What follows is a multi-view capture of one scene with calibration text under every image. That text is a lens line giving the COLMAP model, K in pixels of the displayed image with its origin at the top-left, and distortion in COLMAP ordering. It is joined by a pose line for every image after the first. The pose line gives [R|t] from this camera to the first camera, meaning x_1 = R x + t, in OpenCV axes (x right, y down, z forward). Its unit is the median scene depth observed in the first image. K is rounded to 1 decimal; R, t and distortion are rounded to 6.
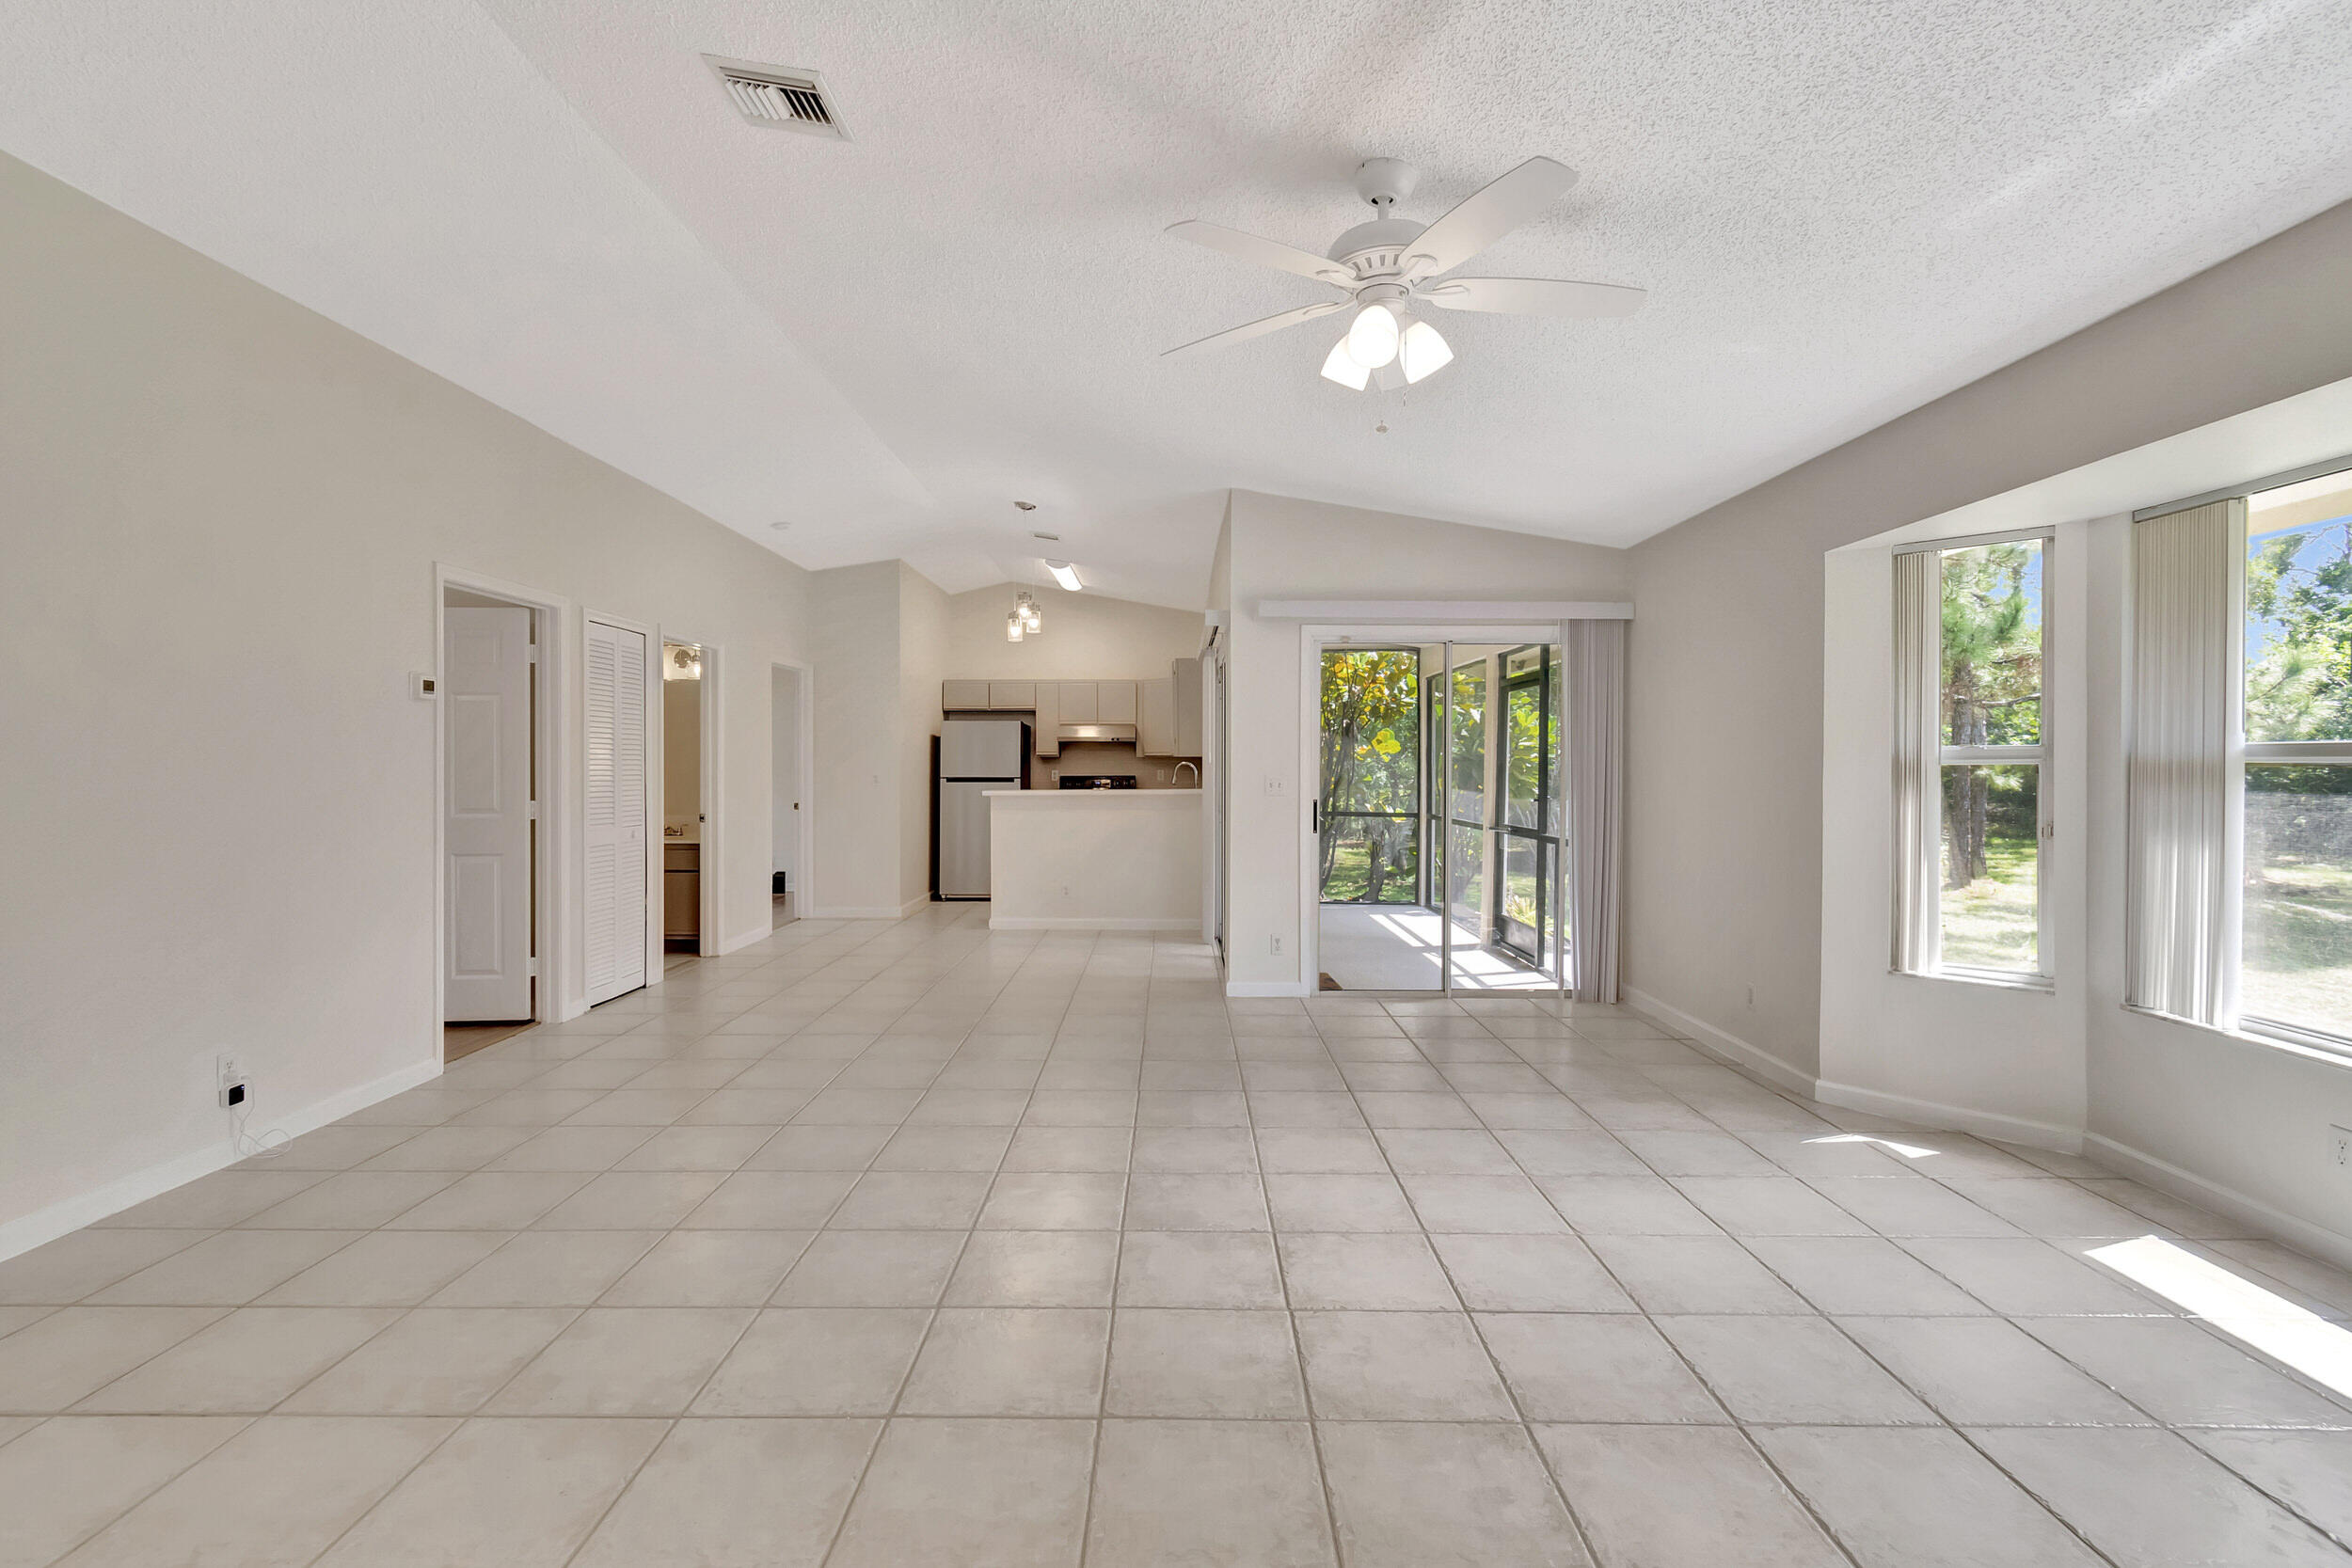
lens RADIAL K [[1018.0, 0, 1198.2], [0, 1018.0, 782.3], [0, 0, 1]] dist [0.009608, 0.000175]
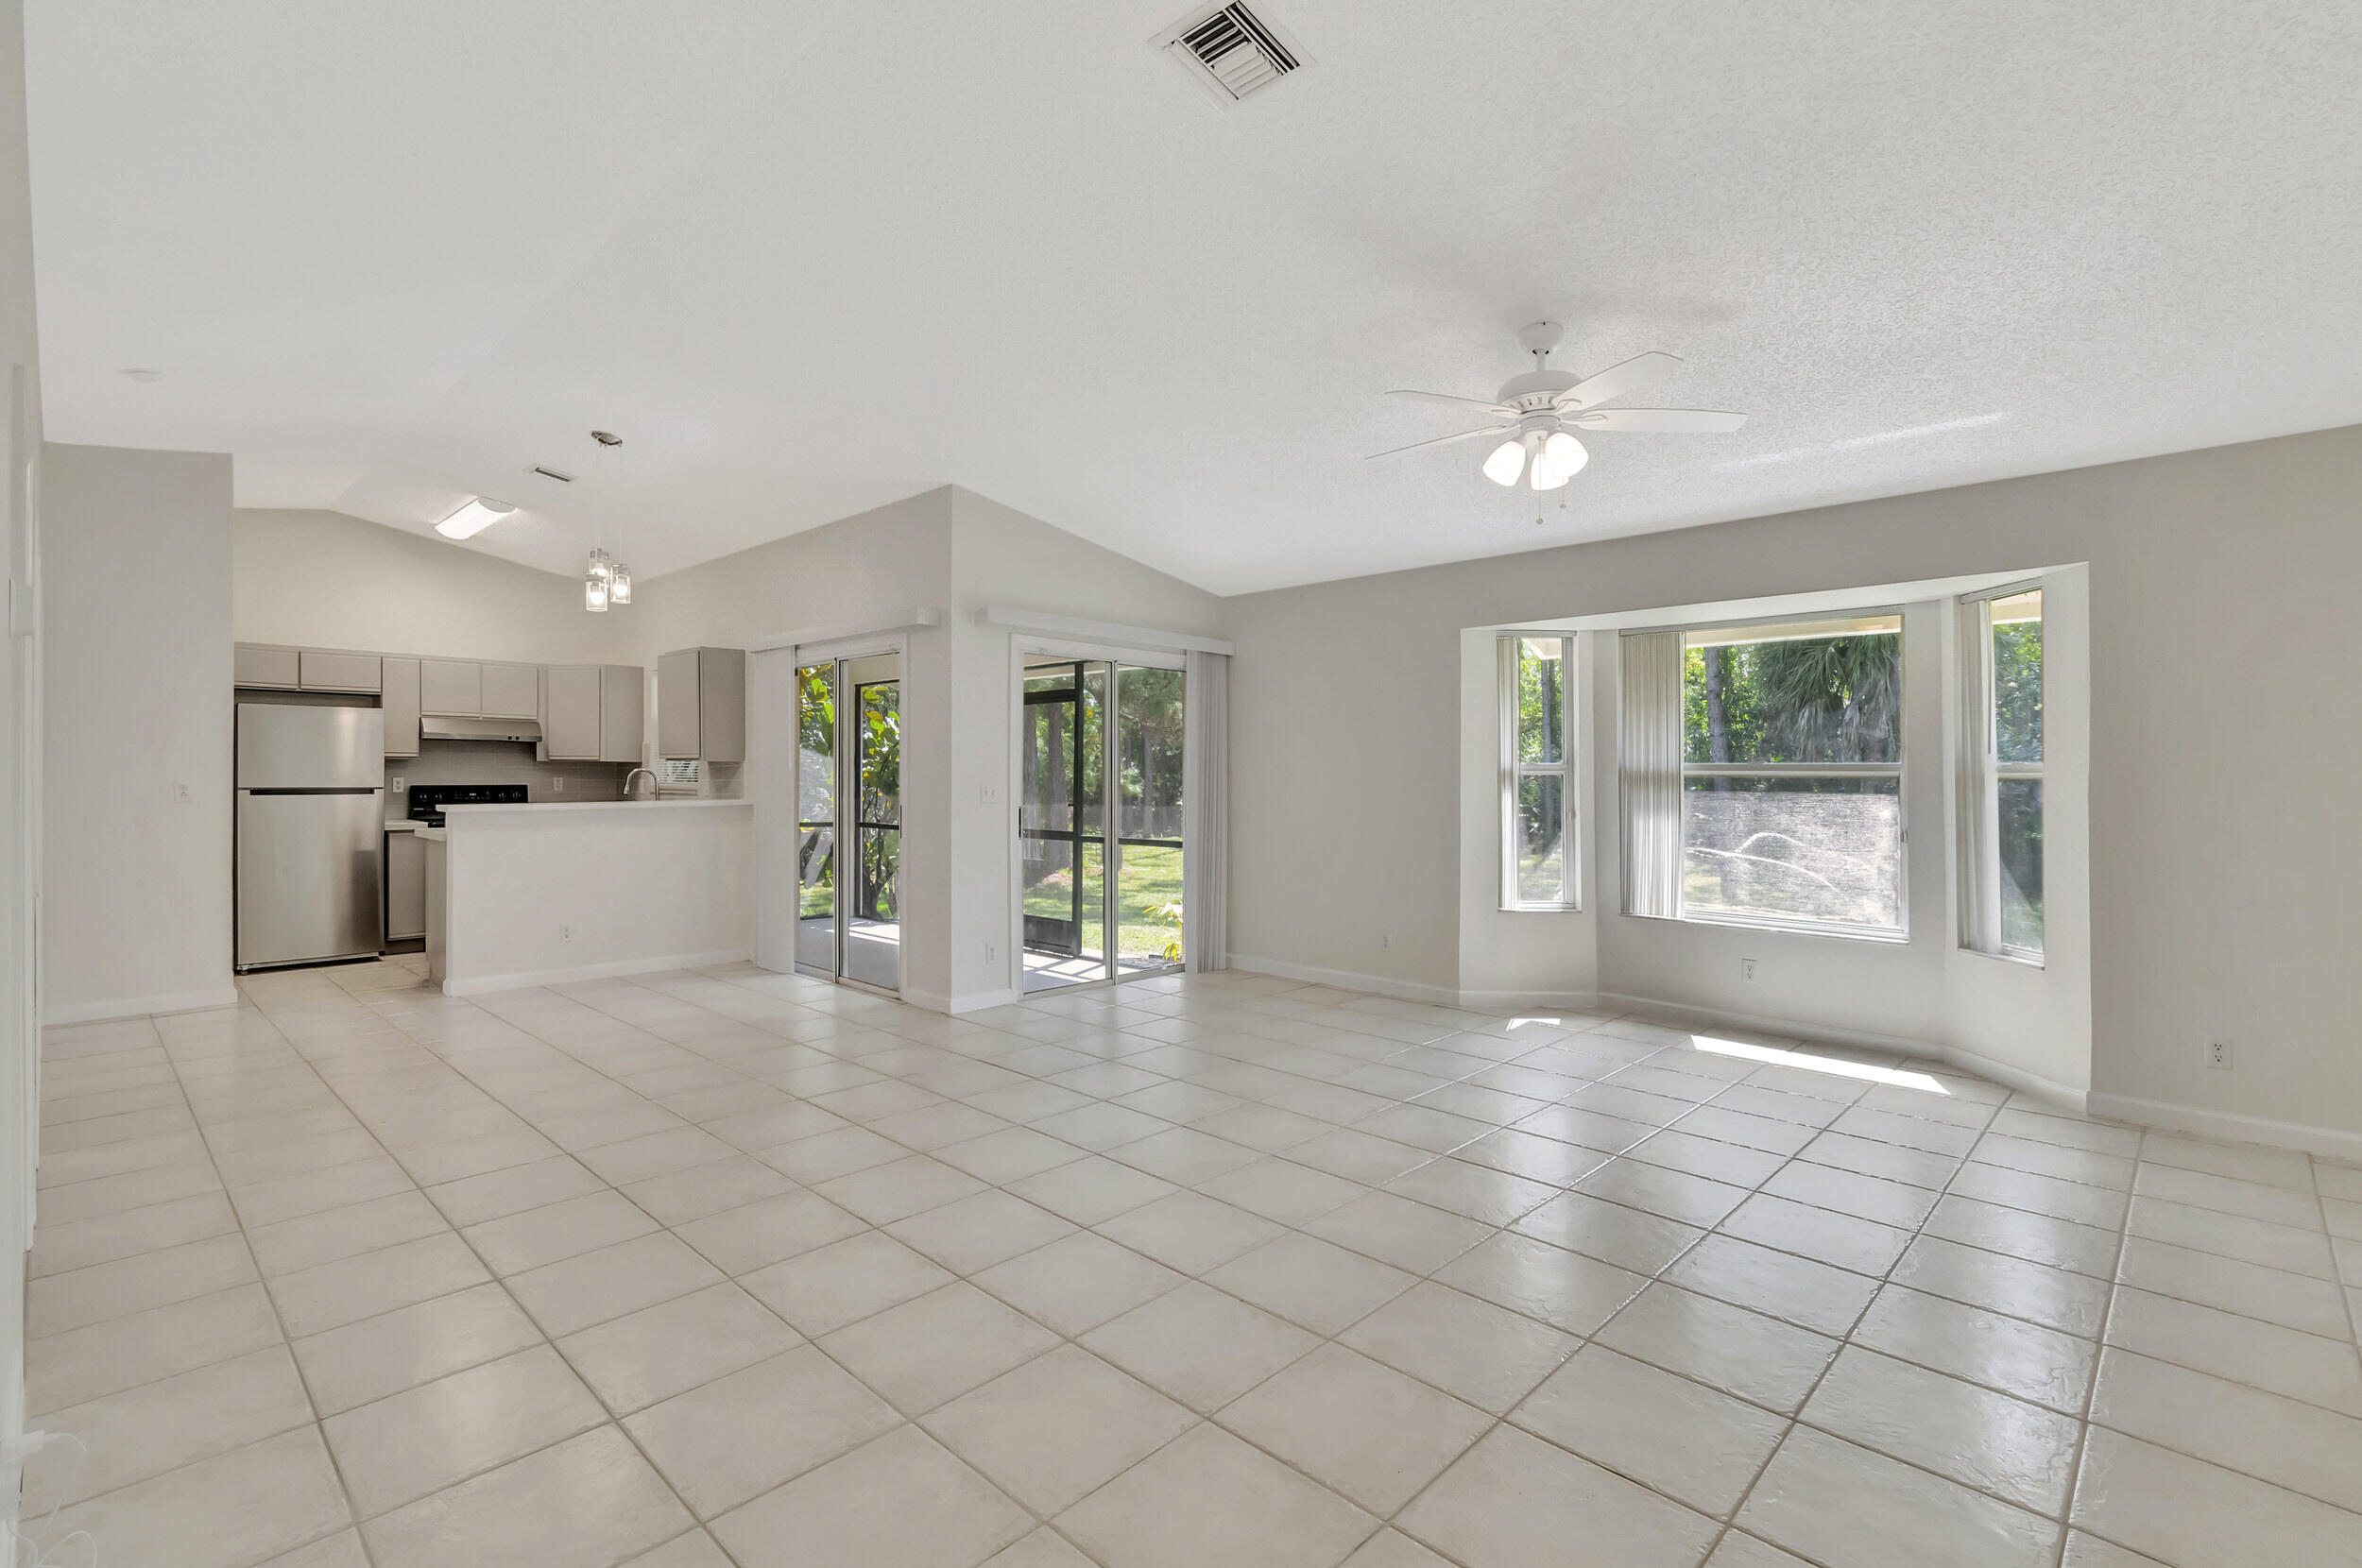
lens RADIAL K [[1042.9, 0, 1119.7], [0, 1042.9, 780.0], [0, 0, 1]] dist [0.015256, 0.000077]
pose [[0.721712, 0.000652, 0.692193, -0.476604], [0.008912, 0.999908, -0.010233, 0.002136], [-0.692136, 0.013554, 0.721640, 0.159709]]
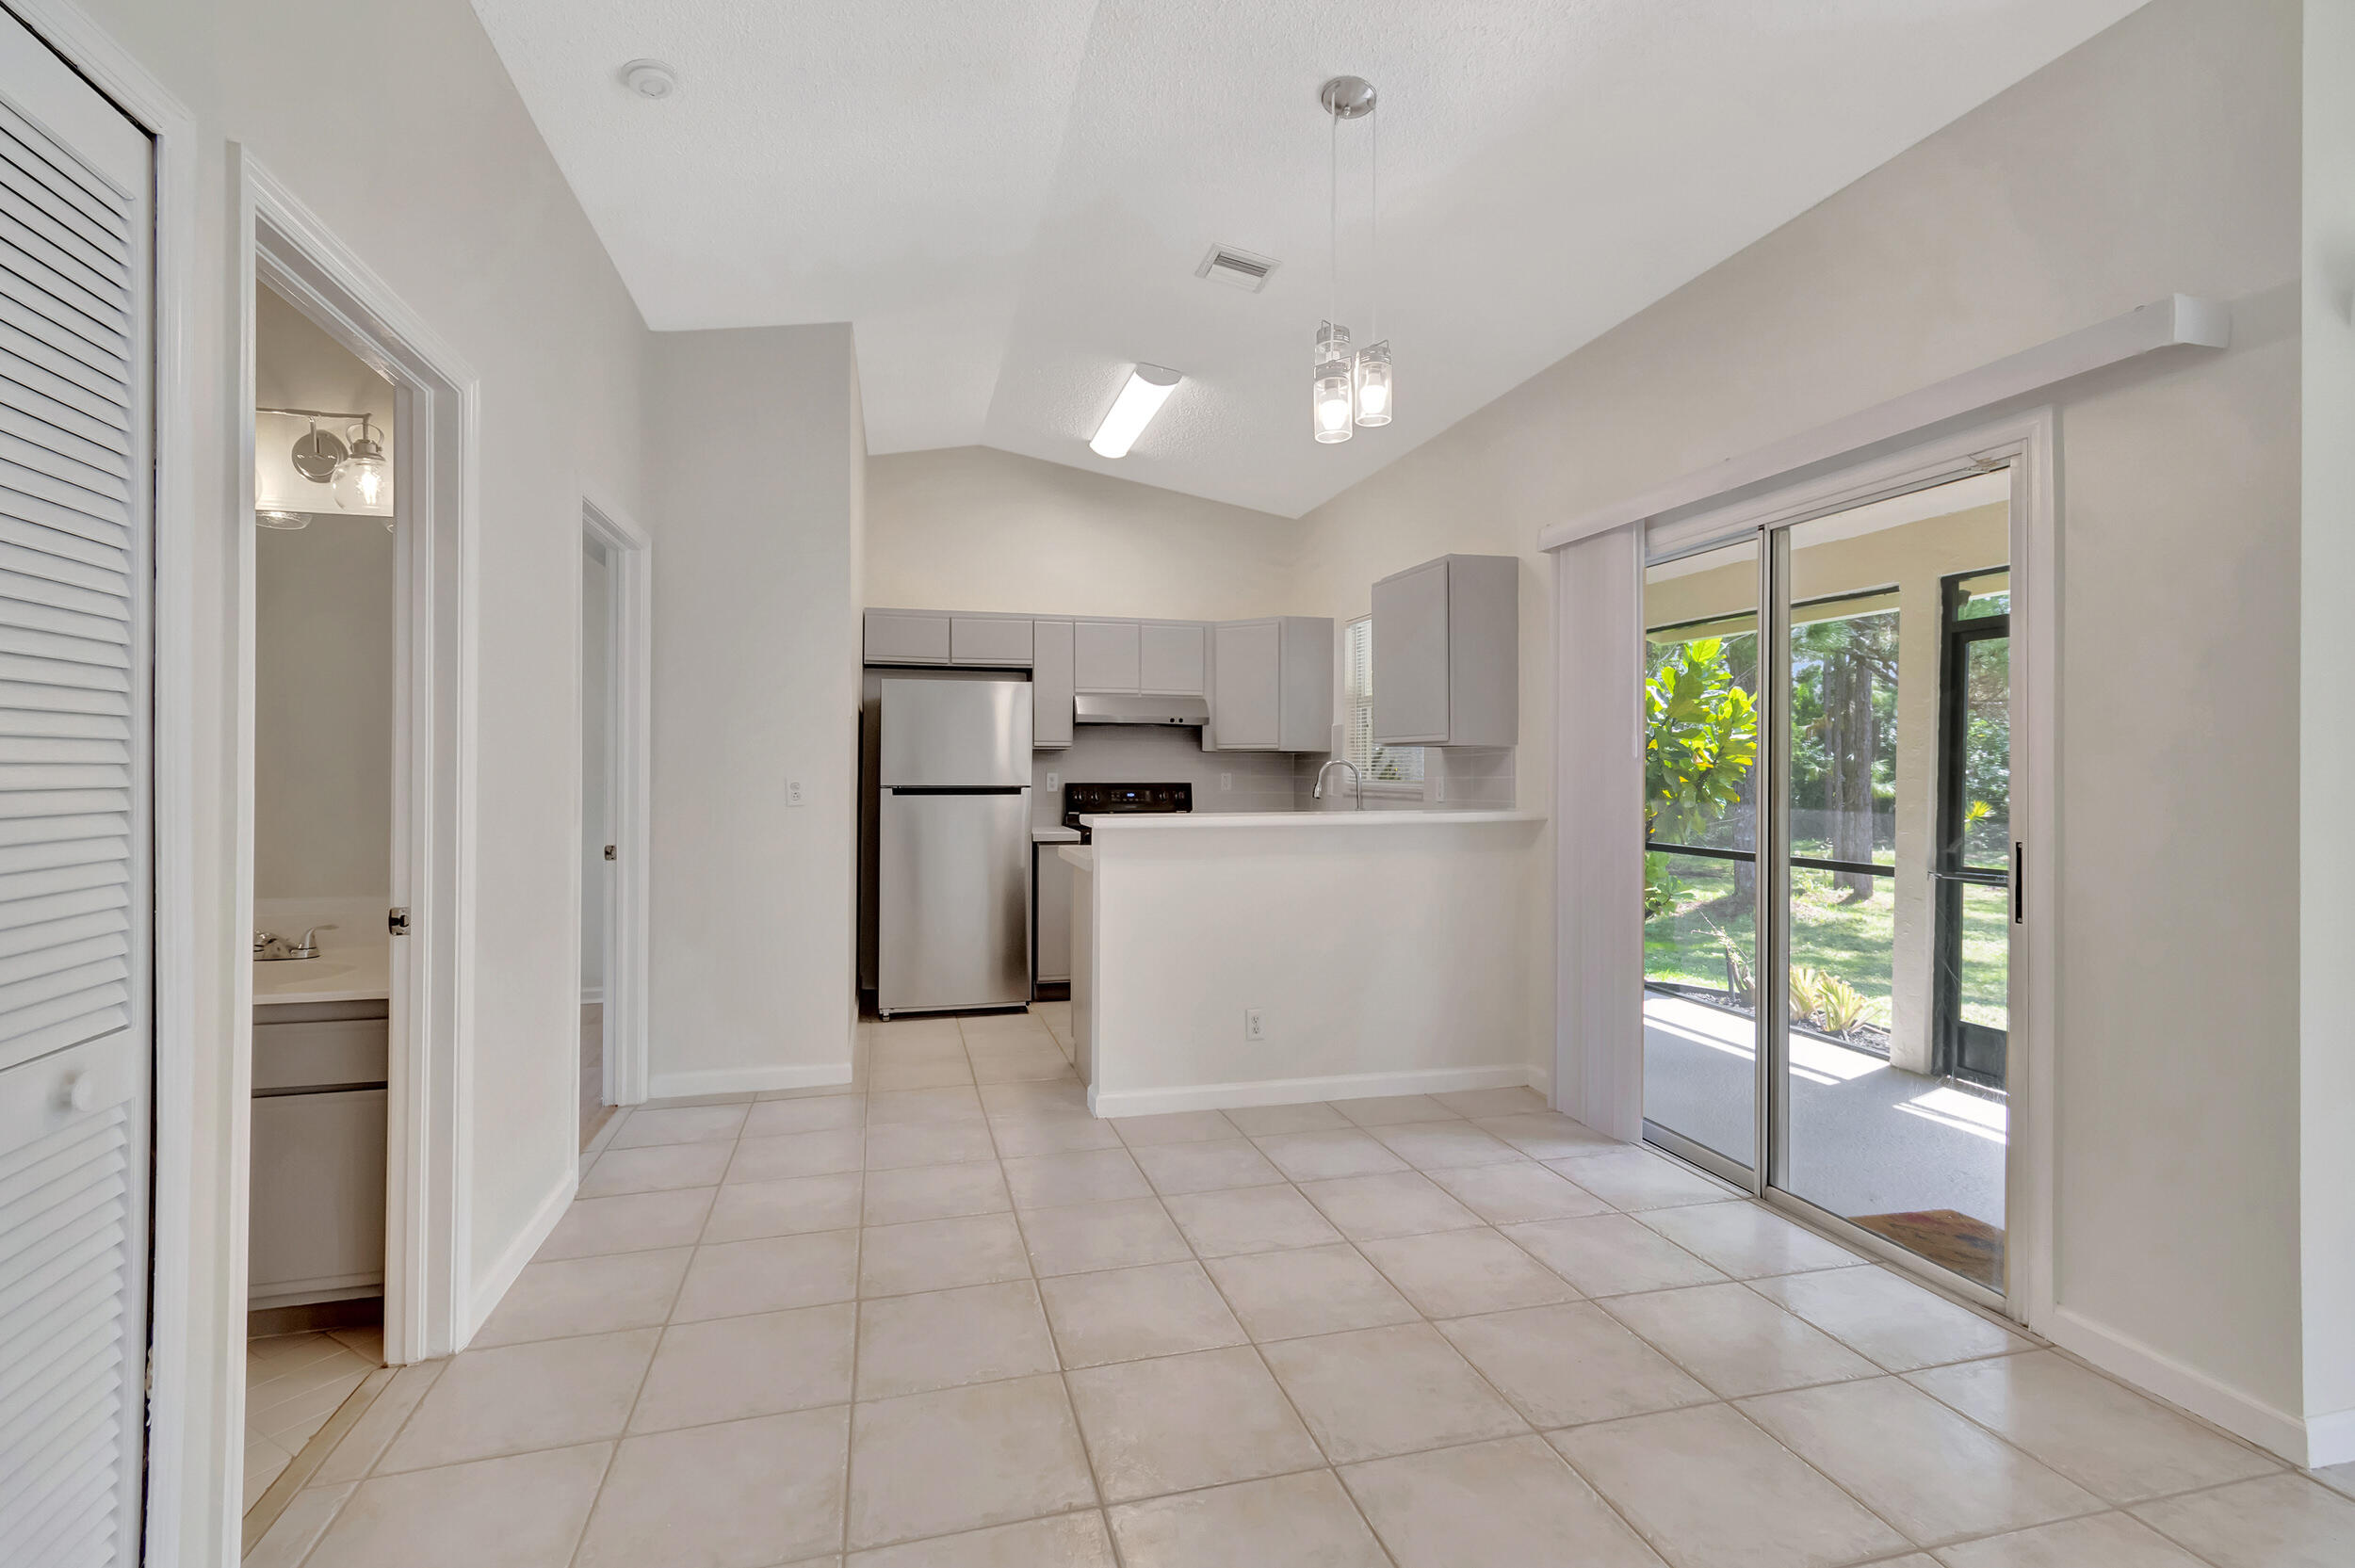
lens RADIAL K [[1020.4, 0, 1181.6], [0, 1020.4, 777.3], [0, 0, 1]] dist [-0.000334, -0.000226]
pose [[0.967466, 0.001826, 0.252996, -0.358116], [0.000997, 0.999939, -0.011030, -0.005945], [-0.253000, 0.010923, 0.967405, 0.684110]]
